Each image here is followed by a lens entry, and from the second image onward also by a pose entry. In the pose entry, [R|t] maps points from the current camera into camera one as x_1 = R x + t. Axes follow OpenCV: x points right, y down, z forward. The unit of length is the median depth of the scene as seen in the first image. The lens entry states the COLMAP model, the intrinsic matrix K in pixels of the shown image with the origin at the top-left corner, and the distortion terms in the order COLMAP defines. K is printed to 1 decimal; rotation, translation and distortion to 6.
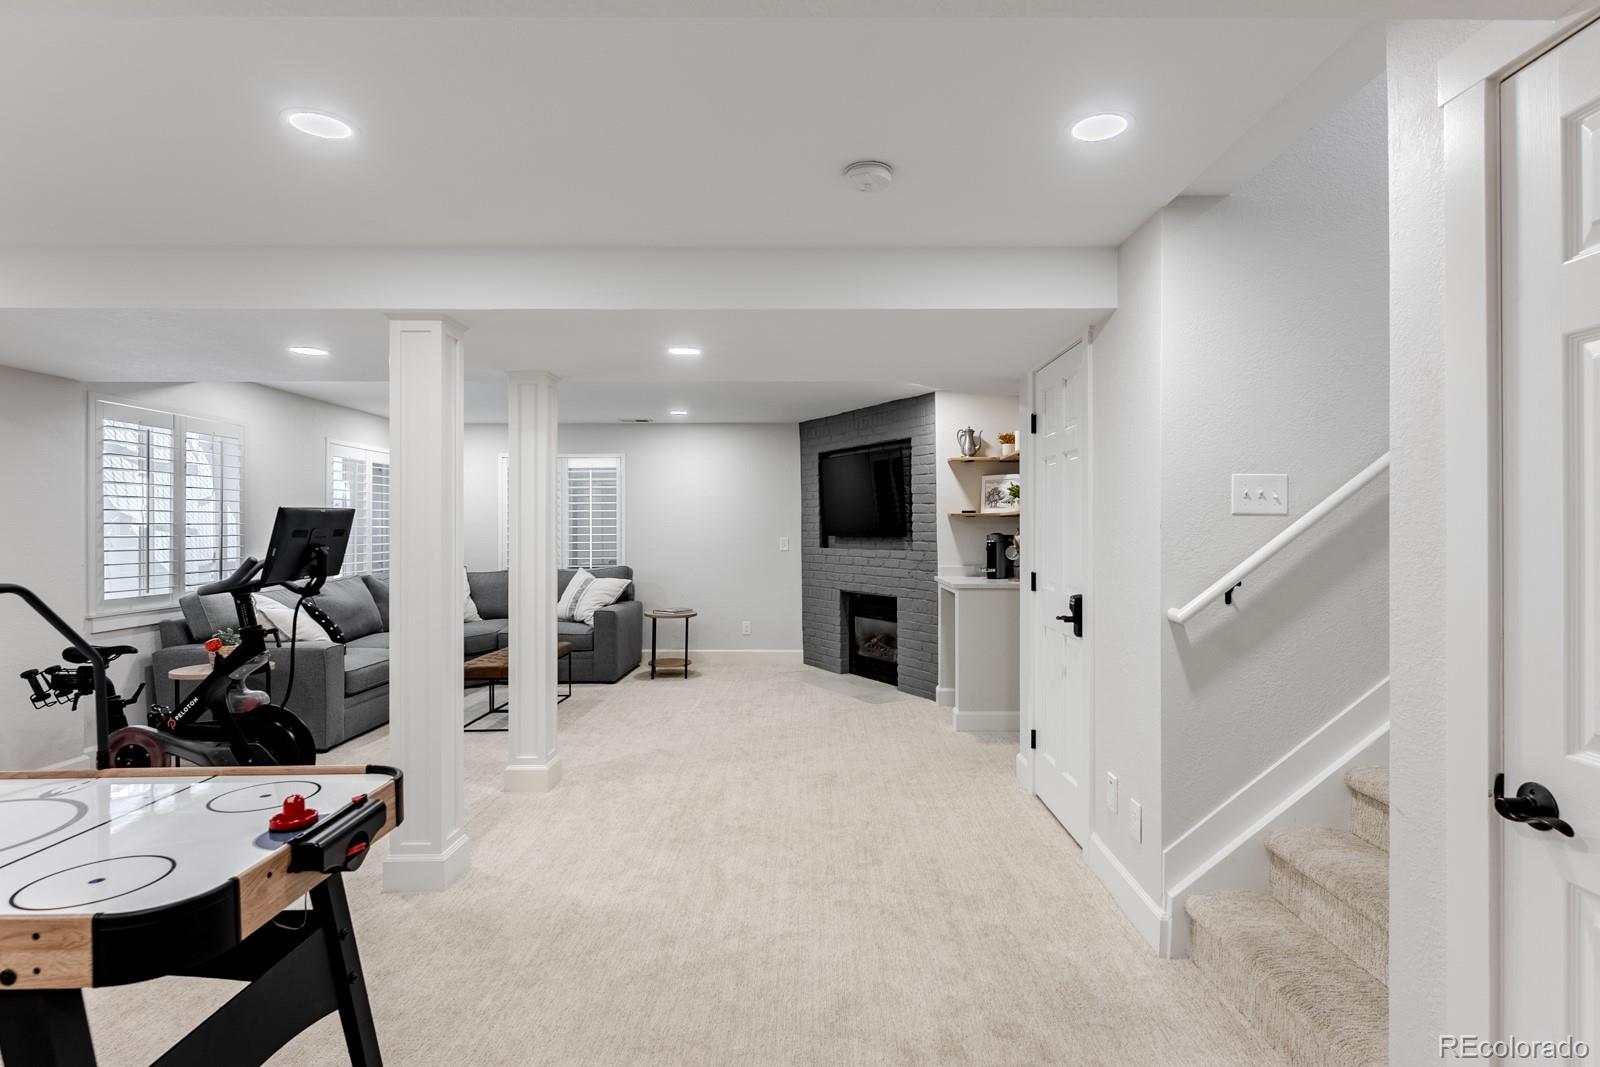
lens RADIAL K [[900.1, 0, 801.6], [0, 900.1, 530.4], [0, 0, 1]] dist [0.001400, 0.000026]
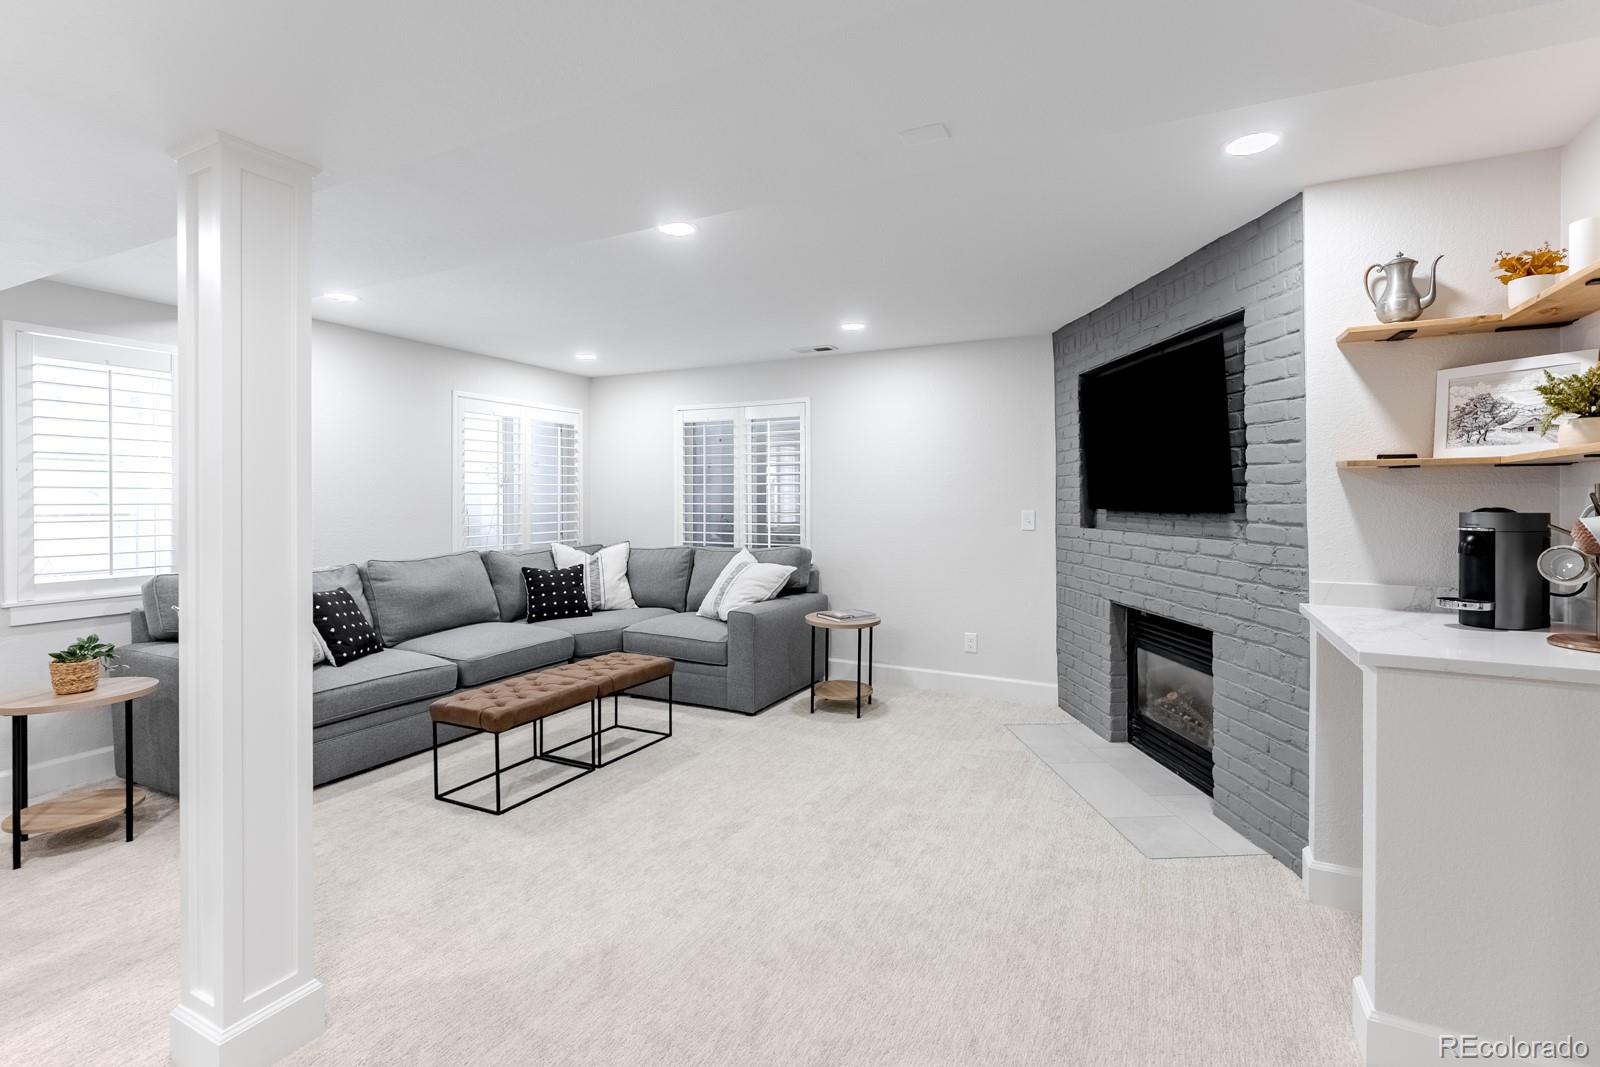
lens RADIAL K [[711.2, 0, 810.0], [0, 711.2, 498.6], [0, 0, 1]] dist [-0.000283, 0.000010]
pose [[0.892641, 0.003106, -0.450758, 0.085396], [-0.003242, 0.999995, 0.000472, -0.000283], [0.450757, 0.001040, 0.892646, 0.548658]]
